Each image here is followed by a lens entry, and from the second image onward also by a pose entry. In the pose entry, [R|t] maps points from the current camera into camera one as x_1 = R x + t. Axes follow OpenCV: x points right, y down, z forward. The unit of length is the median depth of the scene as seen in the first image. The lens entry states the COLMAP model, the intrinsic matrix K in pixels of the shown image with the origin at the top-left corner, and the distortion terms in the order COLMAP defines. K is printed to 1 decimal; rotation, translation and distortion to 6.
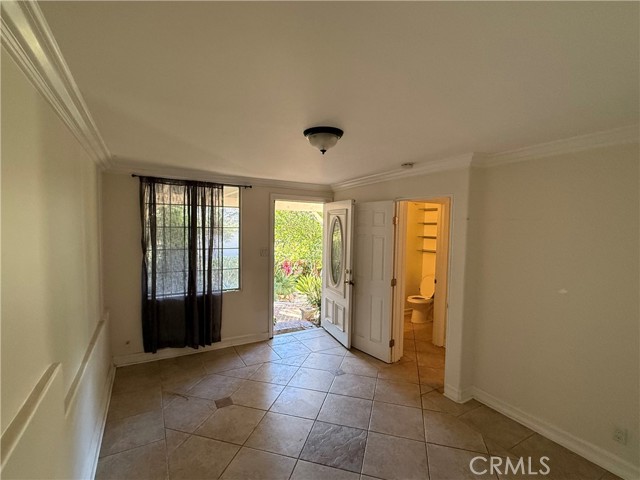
lens RADIAL K [[301.0, 0, 320.1], [0, 301.0, 240.6], [0, 0, 1]] dist [0.019933, 0.000963]
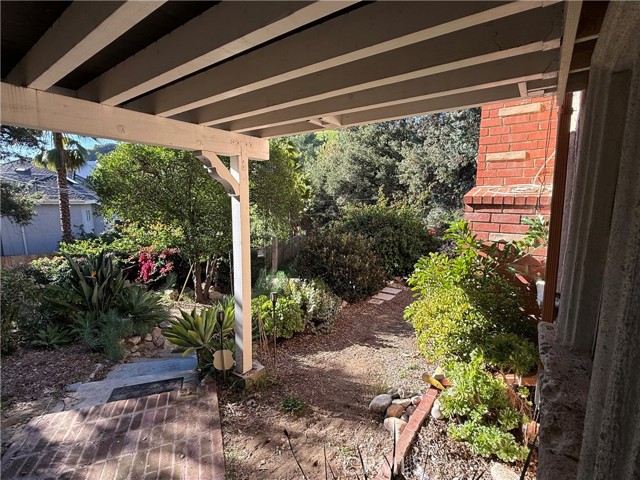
lens RADIAL K [[301.0, 0, 320.1], [0, 301.0, 240.7], [0, 0, 1]] dist [0.019933, 0.000963]
pose [[0.917042, -0.068161, 0.392922, -0.033795], [0.029355, 0.994150, 0.103944, -0.017723], [-0.397708, -0.083787, 0.913678, 0.437582]]
